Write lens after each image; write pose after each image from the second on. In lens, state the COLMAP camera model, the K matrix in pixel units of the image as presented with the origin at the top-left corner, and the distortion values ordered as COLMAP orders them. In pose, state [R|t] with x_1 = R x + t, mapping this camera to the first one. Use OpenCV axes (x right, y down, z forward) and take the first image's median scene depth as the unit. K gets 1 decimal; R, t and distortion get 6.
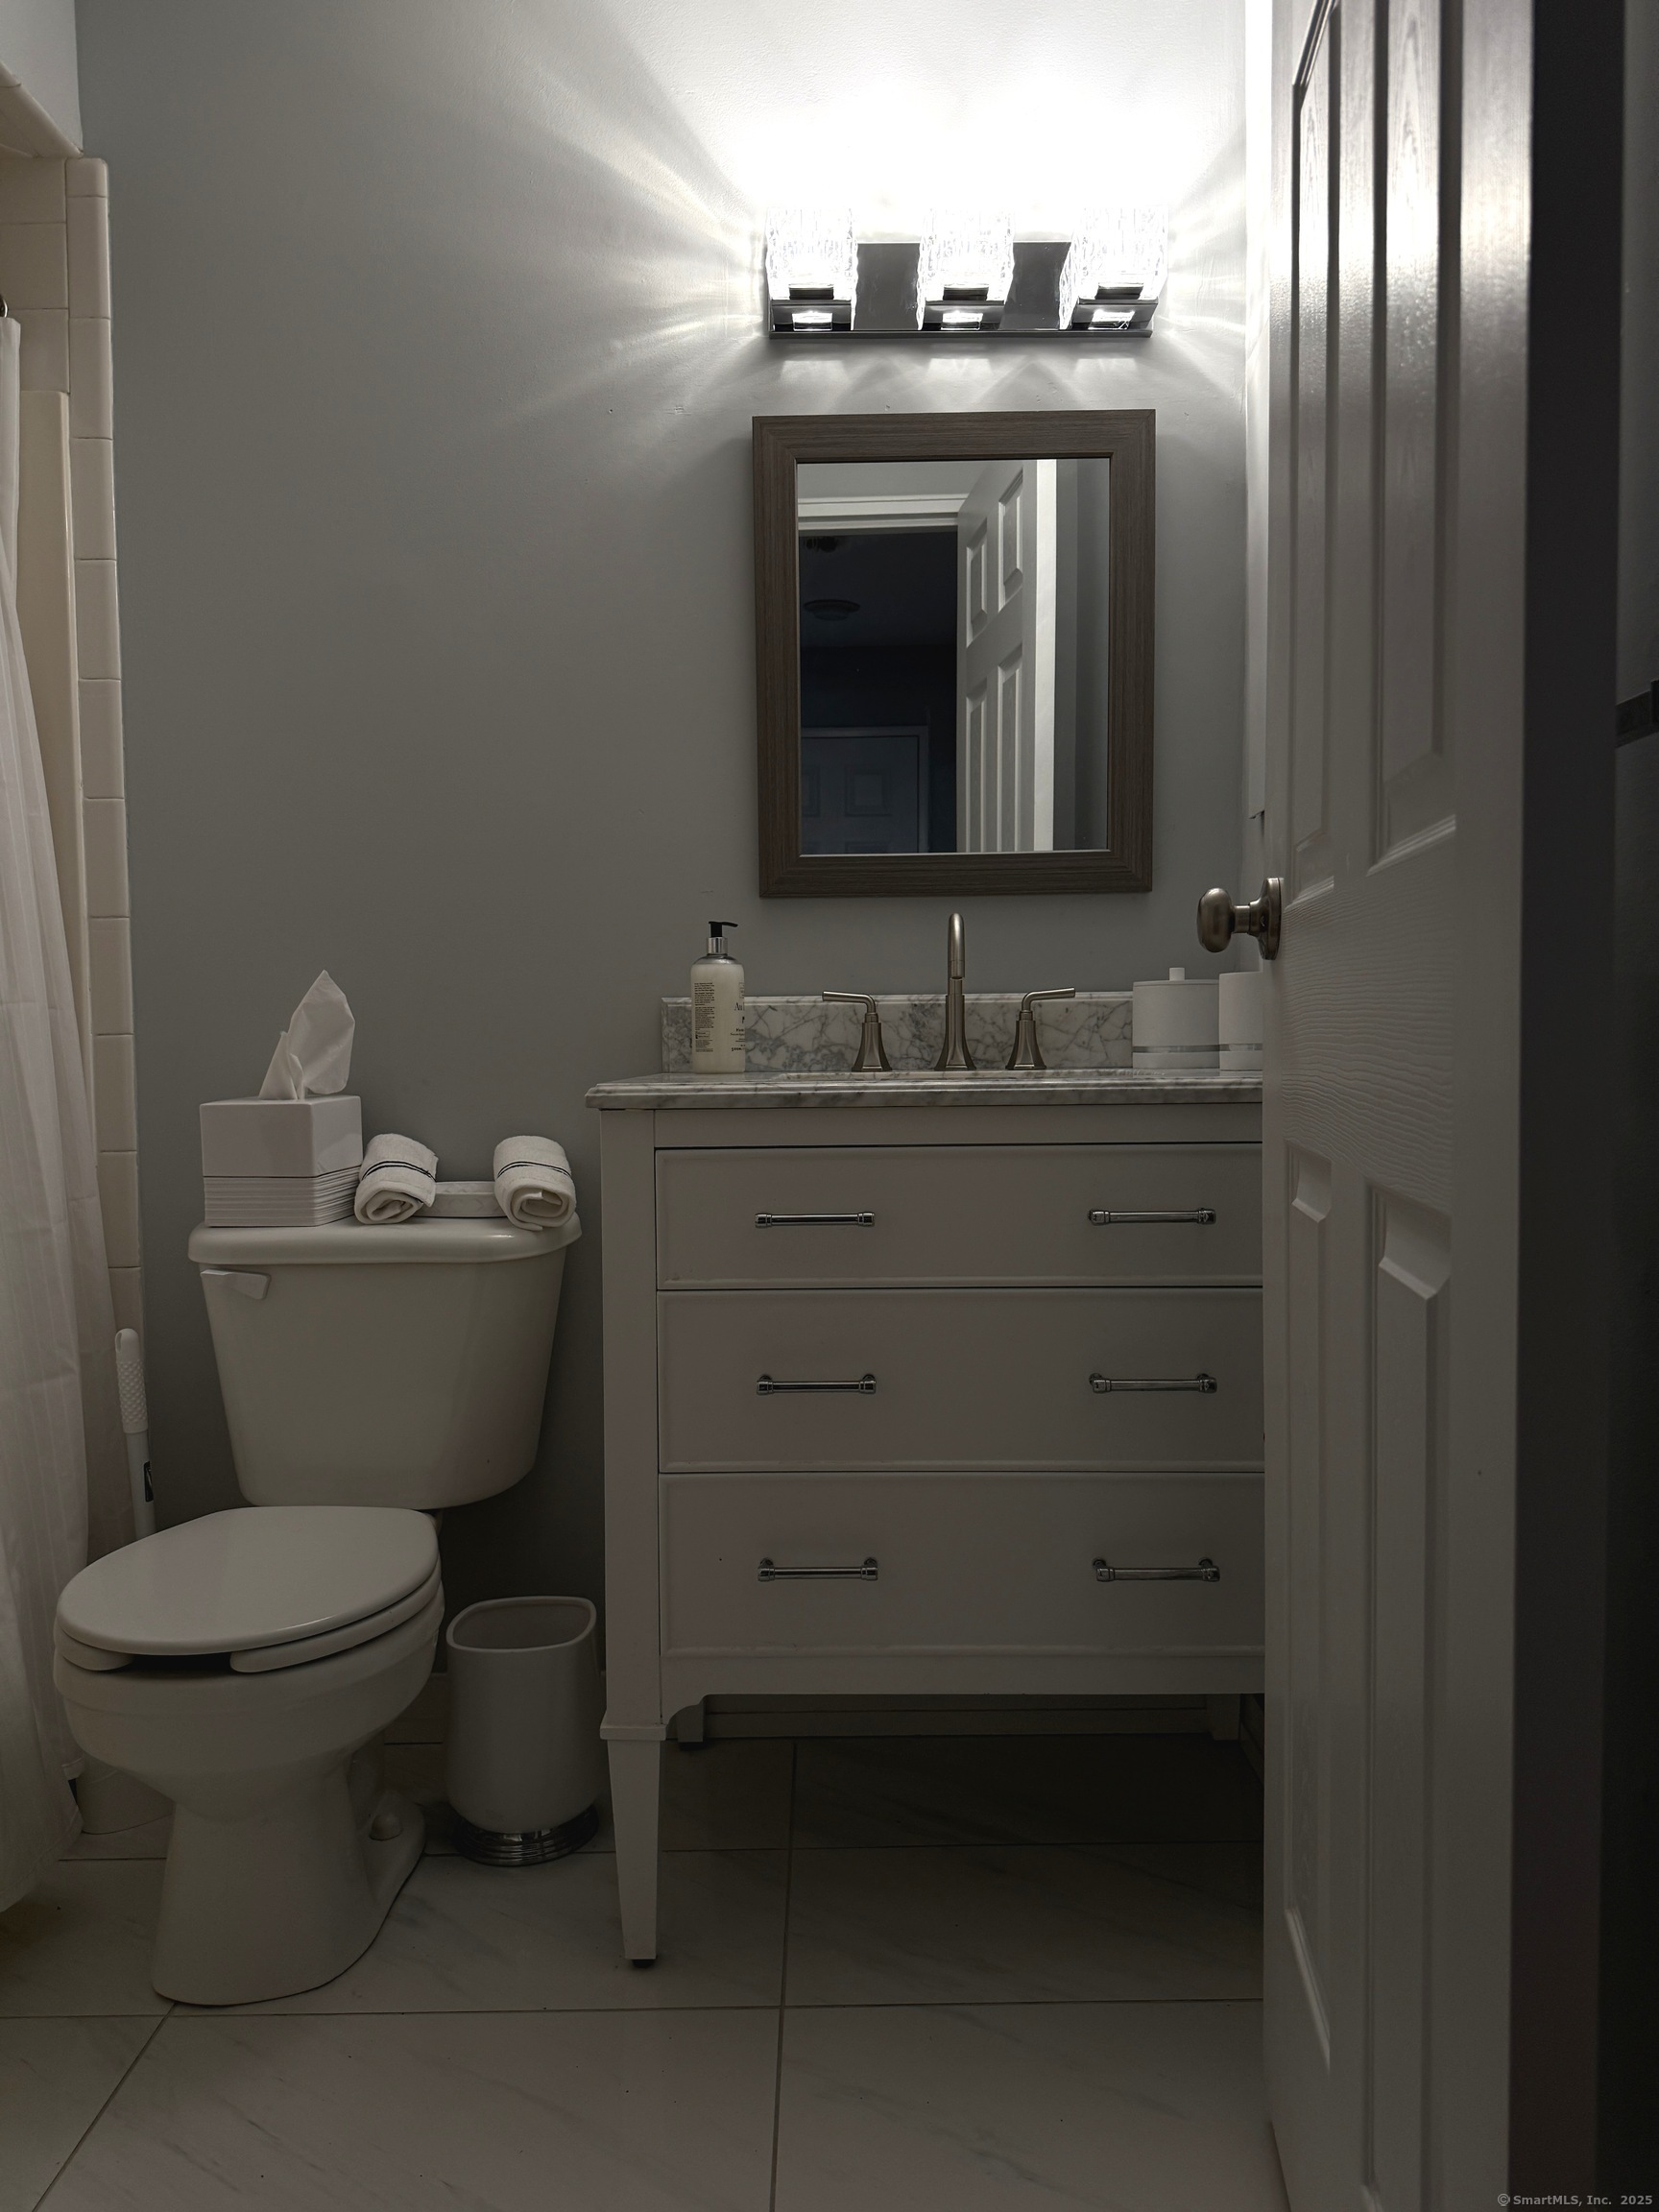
lens RADIAL K [[1577.5, 0, 837.2], [0, 1577.5, 1112.2], [0, 0, 1]] dist [0.057776, -0.047964]
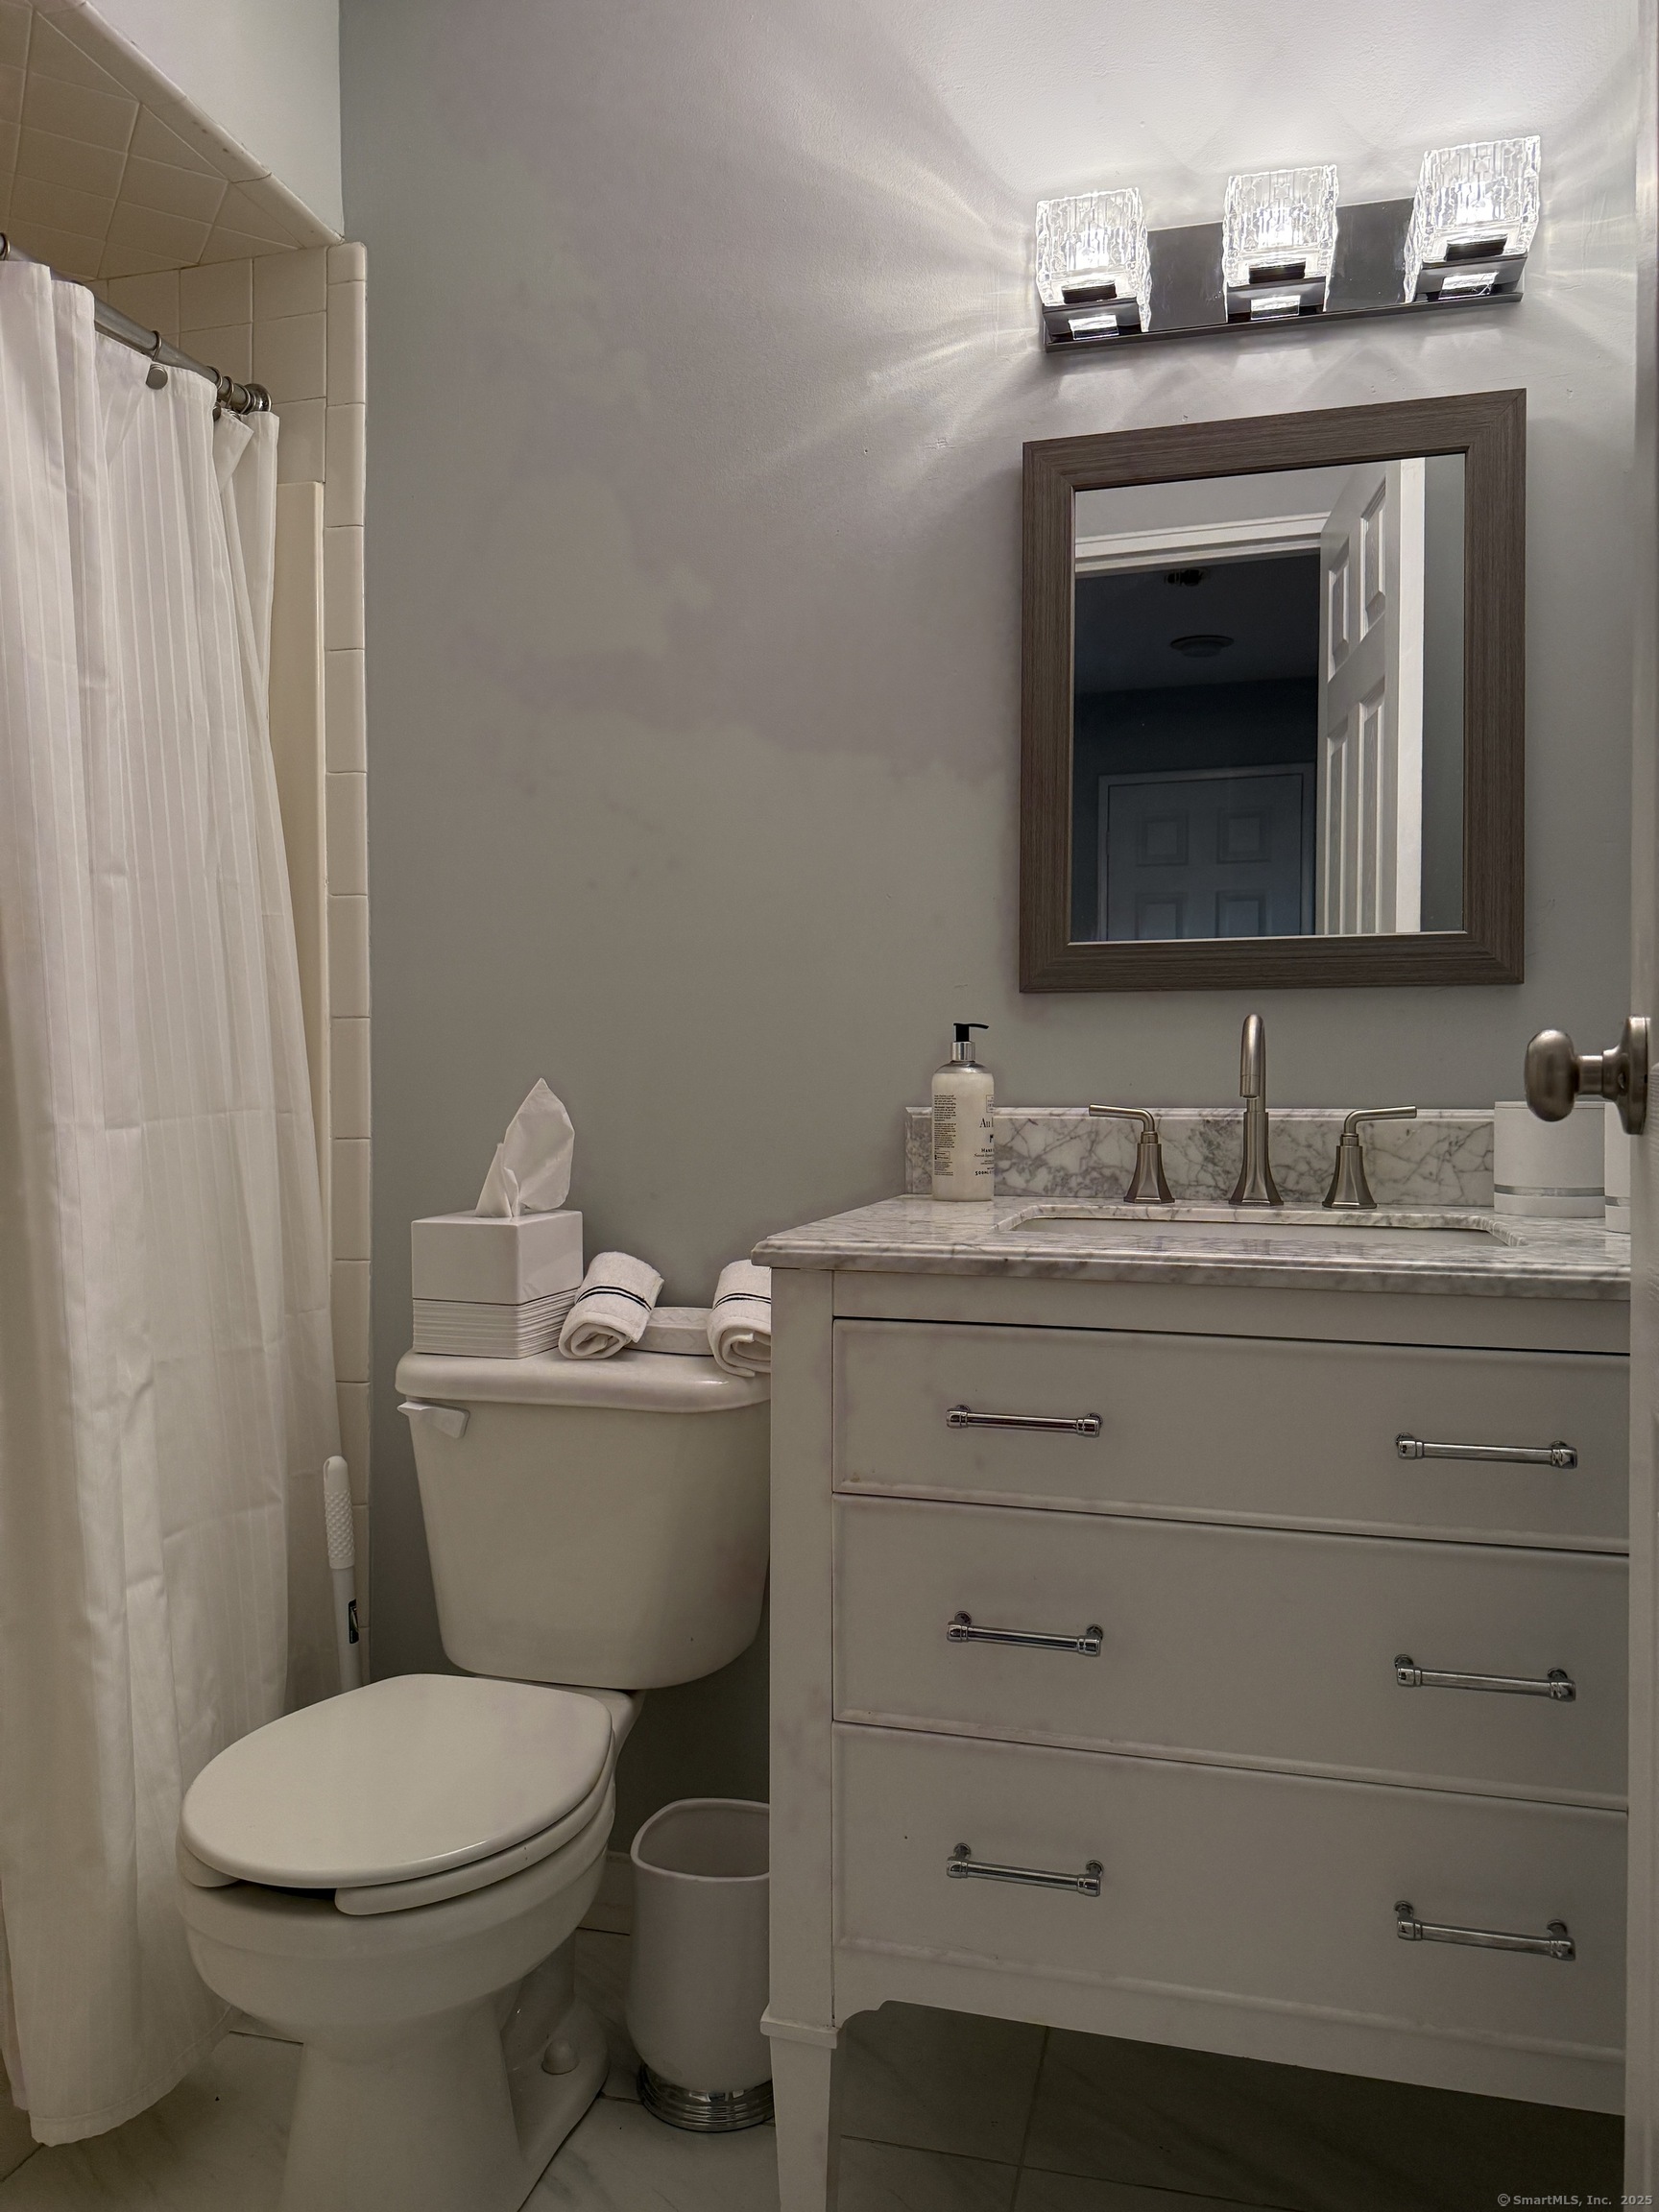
lens RADIAL K [[1577.5, 0, 829.9], [0, 1577.5, 1103.0], [0, 0, 1]] dist [0.057776, -0.047964]
pose [[0.969324, 0.014035, -0.245385, 0.064041], [-0.021610, 0.999368, -0.028208, -0.051220], [0.244834, 0.032645, 0.969015, 0.147317]]
